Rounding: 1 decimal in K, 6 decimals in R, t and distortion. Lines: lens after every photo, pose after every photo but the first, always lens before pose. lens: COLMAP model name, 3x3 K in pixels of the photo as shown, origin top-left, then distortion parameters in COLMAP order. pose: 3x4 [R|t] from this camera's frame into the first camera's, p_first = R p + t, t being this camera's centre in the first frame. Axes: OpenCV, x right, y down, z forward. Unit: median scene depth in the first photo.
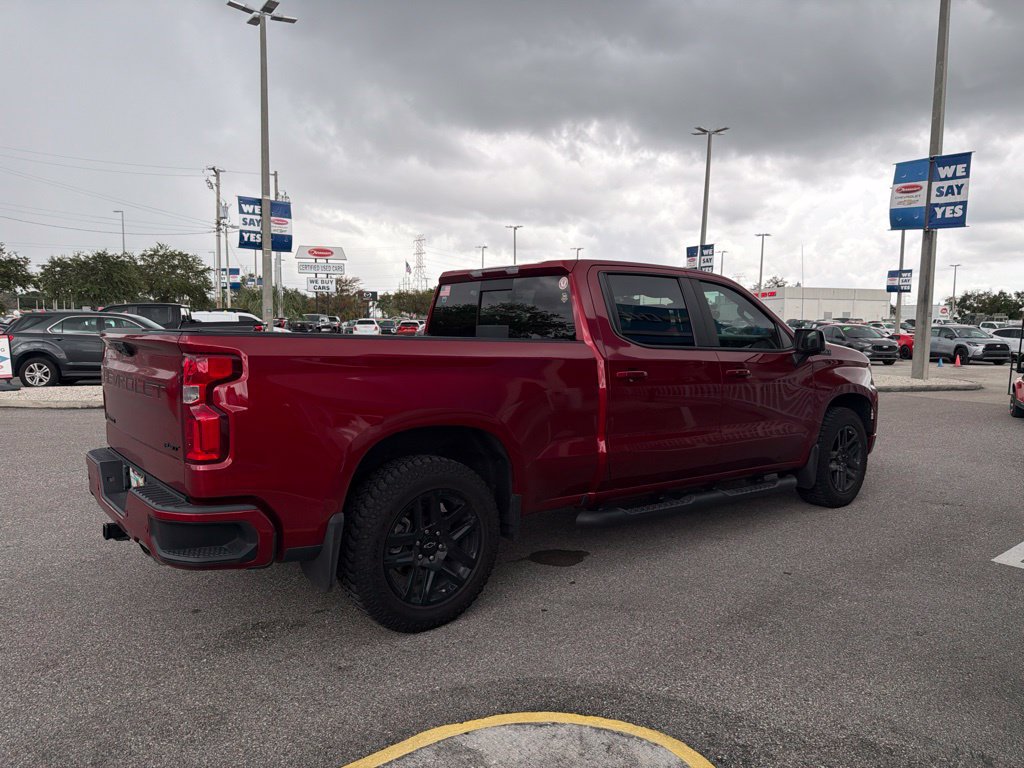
lens RADIAL K [[722.2, 0, 509.4], [0, 722.2, 386.0], [0, 0, 1]] dist [0.045676, -0.062934]
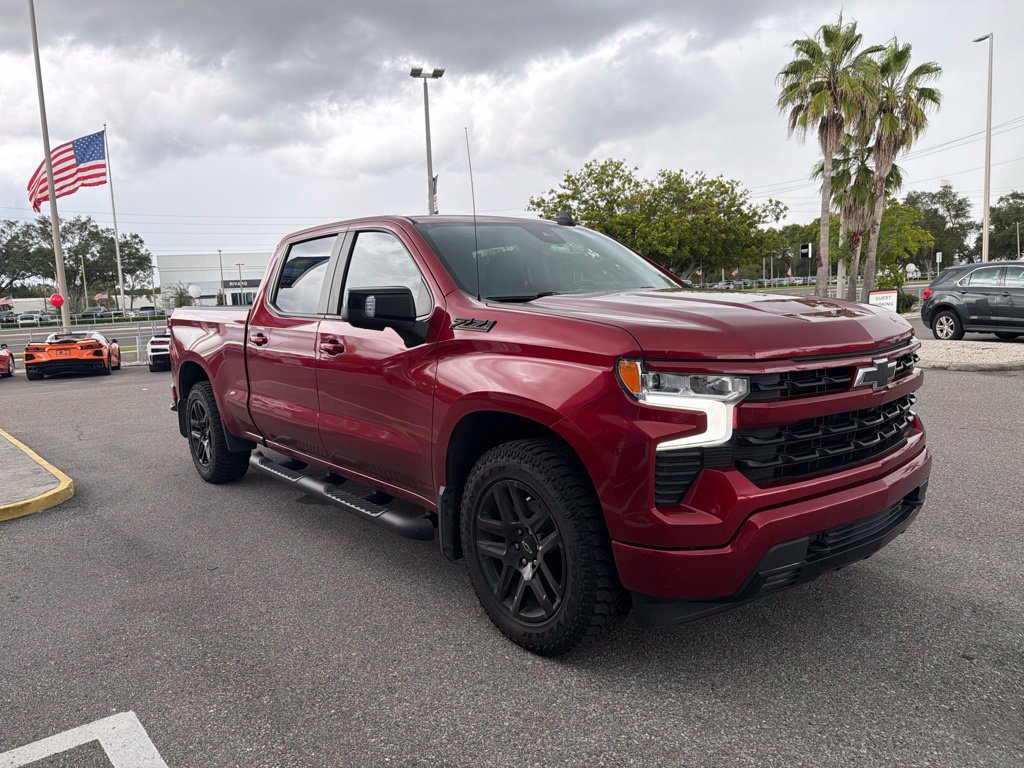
lens RADIAL K [[722.2, 0, 515.6], [0, 722.2, 383.5], [0, 0, 1]] dist [0.045676, -0.062934]
pose [[0.017712, 0.104350, -0.994383, 0.537910], [-0.037151, 0.993921, 0.103640, -0.032339], [0.999153, 0.035107, 0.021481, 0.576138]]
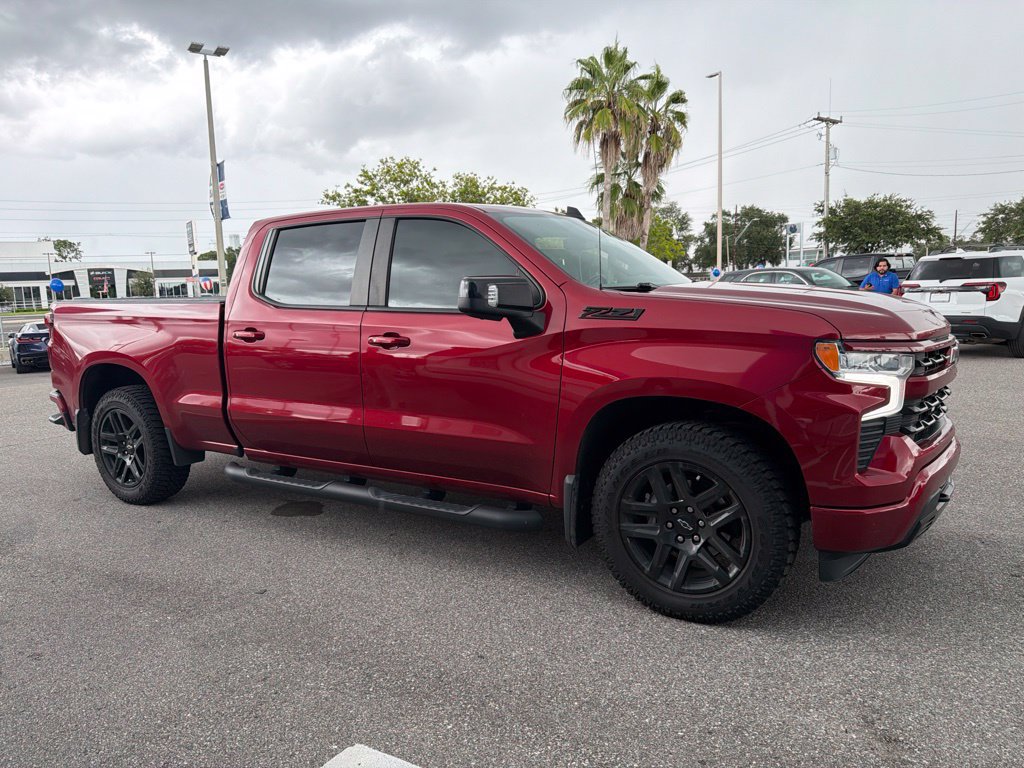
lens RADIAL K [[722.2, 0, 518.9], [0, 722.2, 383.0], [0, 0, 1]] dist [0.045676, -0.062934]
pose [[0.342761, 0.097130, -0.934388, 0.513405], [-0.037084, 0.995264, 0.089854, -0.021885], [0.938690, 0.003853, 0.344740, 0.423471]]
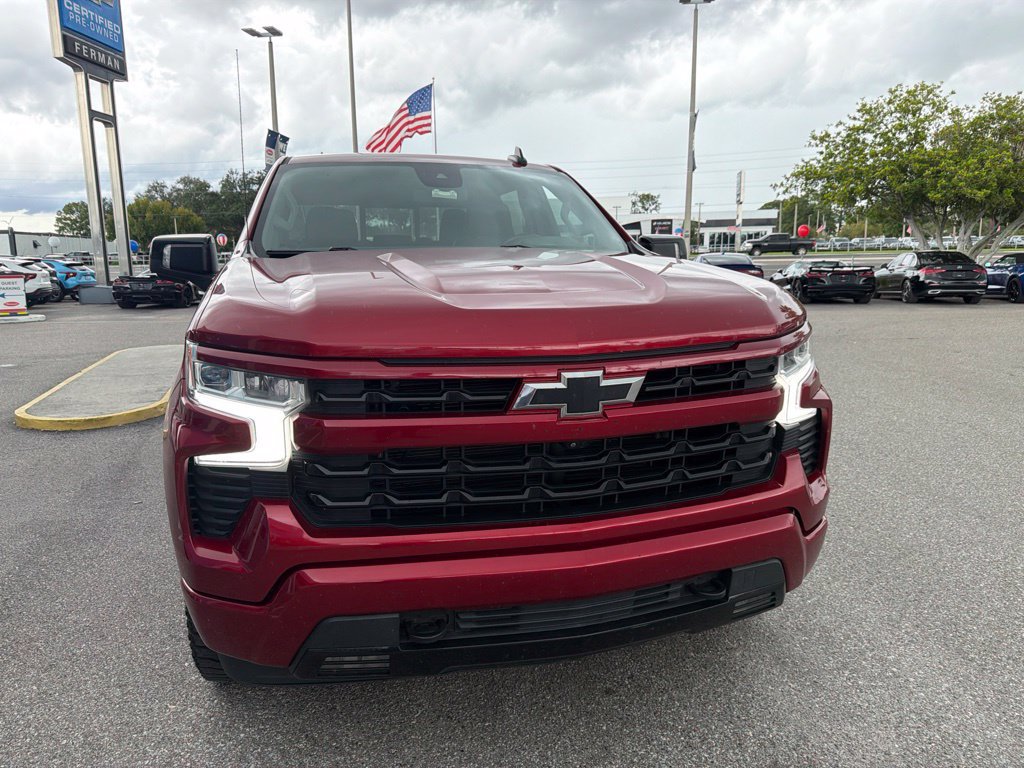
lens RADIAL K [[722.2, 0, 533.7], [0, 722.2, 381.1], [0, 0, 1]] dist [0.045676, -0.062934]
pose [[-0.390137, 0.154624, -0.907681, 0.434967], [-0.066444, 0.978501, 0.195247, -0.049224], [0.918356, 0.136483, -0.371475, 0.770316]]
